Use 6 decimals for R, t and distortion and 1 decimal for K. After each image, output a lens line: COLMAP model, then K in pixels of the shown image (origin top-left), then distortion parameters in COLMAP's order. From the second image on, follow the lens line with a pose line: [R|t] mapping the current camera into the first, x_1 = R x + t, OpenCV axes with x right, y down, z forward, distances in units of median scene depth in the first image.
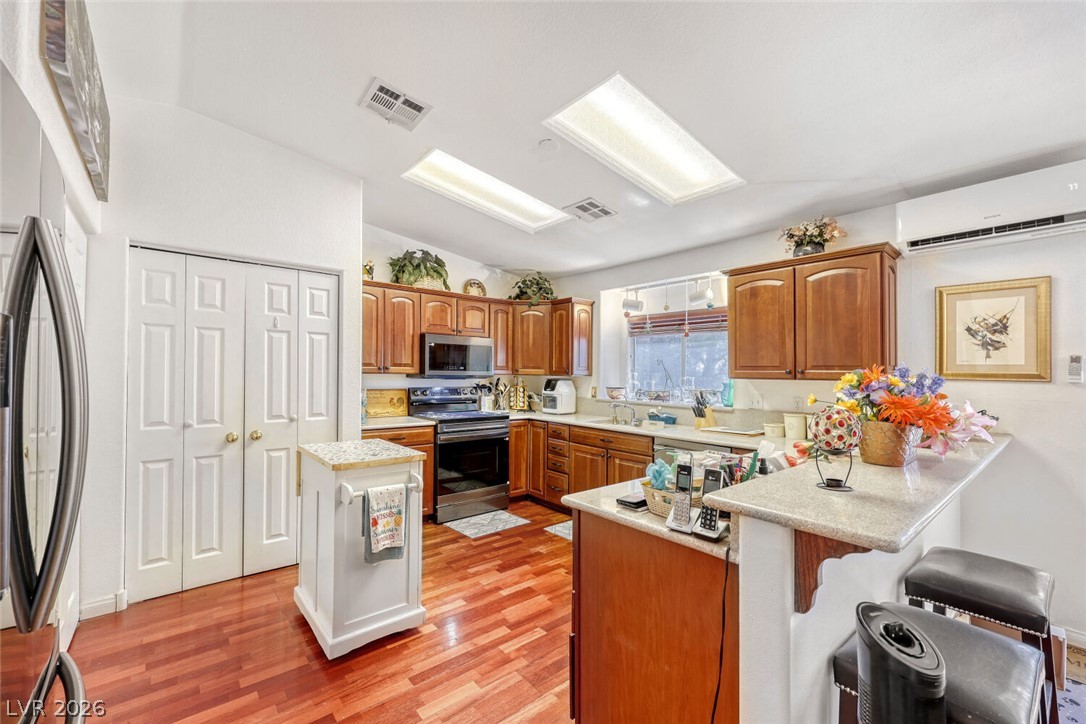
lens RADIAL K [[445.1, 0, 544.5], [0, 445.1, 370.3], [0, 0, 1]] dist [-0.004258, 0.000844]
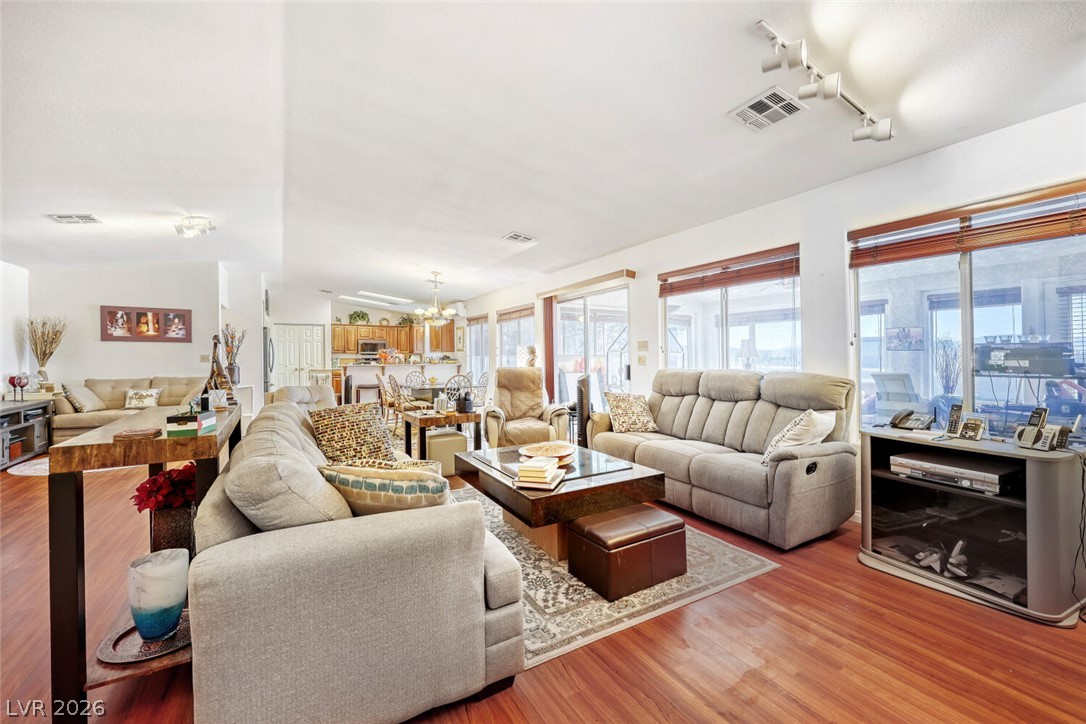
lens RADIAL K [[445.1, 0, 548.4], [0, 445.1, 350.7], [0, 0, 1]] dist [-0.004258, 0.000844]
pose [[0.985564, -0.020199, -0.168094, 1.835006], [0.018126, 0.999740, -0.013857, 0.067650], [0.168330, 0.010610, 0.985674, -2.125566]]
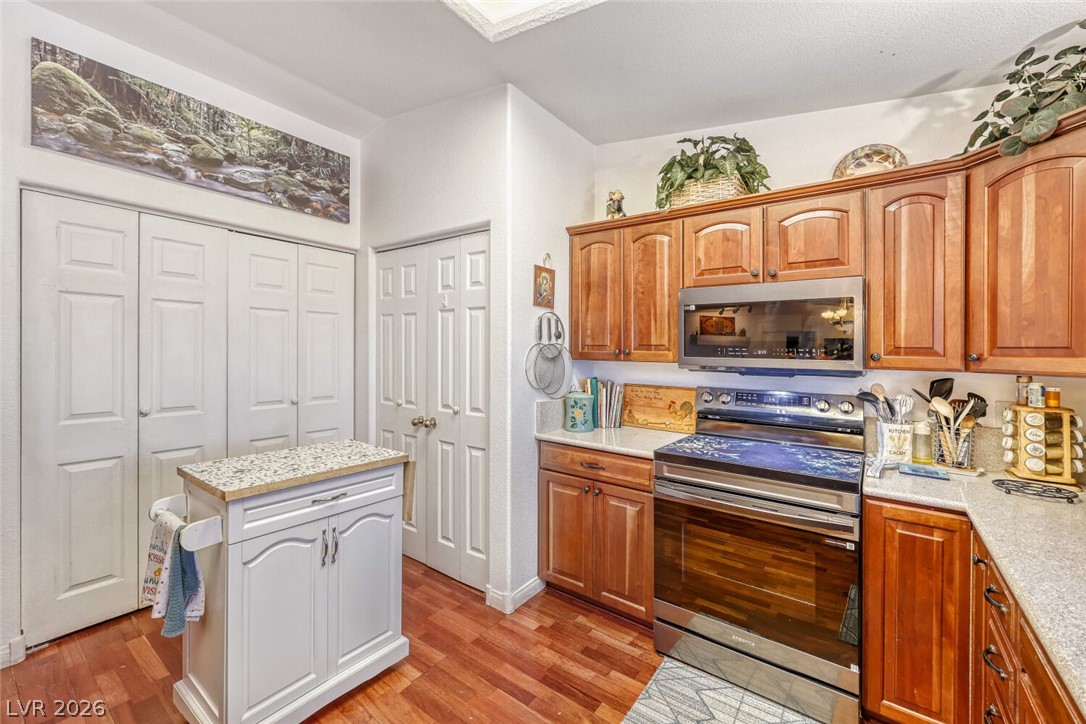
lens RADIAL K [[445.1, 0, 547.3], [0, 445.1, 355.5], [0, 0, 1]] dist [-0.004258, 0.000844]
pose [[0.222912, 0.001200, -0.974838, 0.278172], [-0.009817, 0.999951, -0.001014, 0.001461], [0.974789, 0.009796, 0.222913, 0.880482]]
